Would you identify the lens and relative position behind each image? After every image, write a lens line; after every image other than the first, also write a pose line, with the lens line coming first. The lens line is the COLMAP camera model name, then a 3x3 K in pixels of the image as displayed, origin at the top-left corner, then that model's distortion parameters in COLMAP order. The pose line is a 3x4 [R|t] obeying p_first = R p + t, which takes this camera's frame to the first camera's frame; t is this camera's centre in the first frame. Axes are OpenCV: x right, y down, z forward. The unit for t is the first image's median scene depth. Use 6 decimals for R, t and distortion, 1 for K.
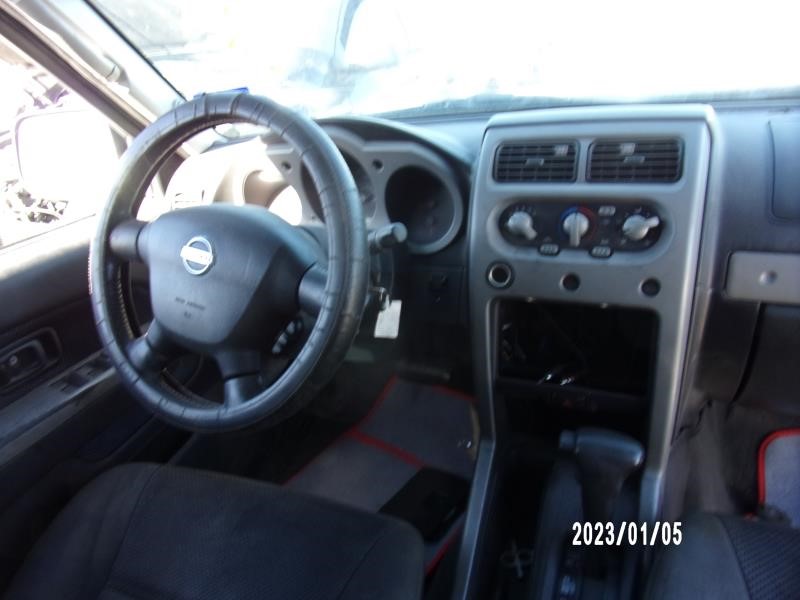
lens RADIAL K [[587.1, 0, 376.6], [0, 587.1, 301.5], [0, 0, 1]] dist [-0.035335, -0.000835]
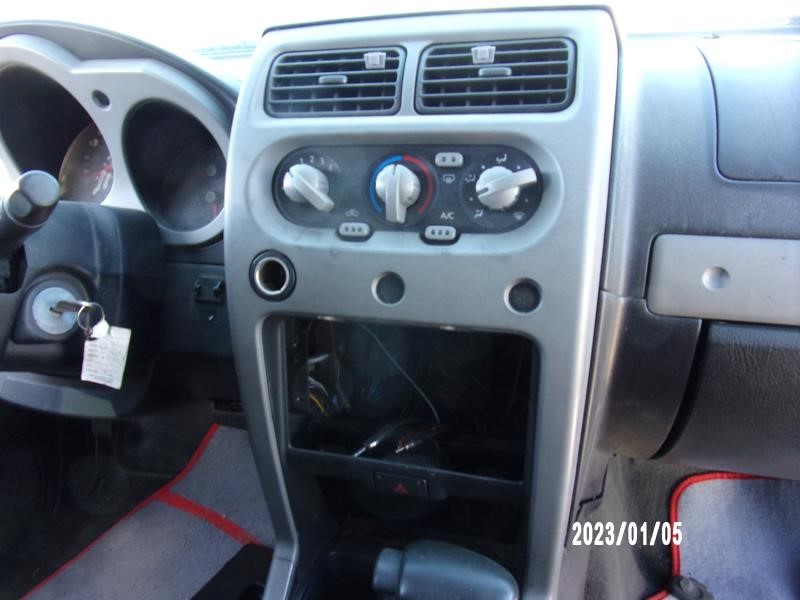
lens RADIAL K [[587.1, 0, 376.6], [0, 587.1, 301.5], [0, 0, 1]] dist [-0.035335, -0.000835]
pose [[0.989258, -0.009897, 0.145847, 0.236441], [0.012273, 0.999806, -0.015396, -0.010706], [-0.145666, 0.017021, 0.989187, 0.443570]]
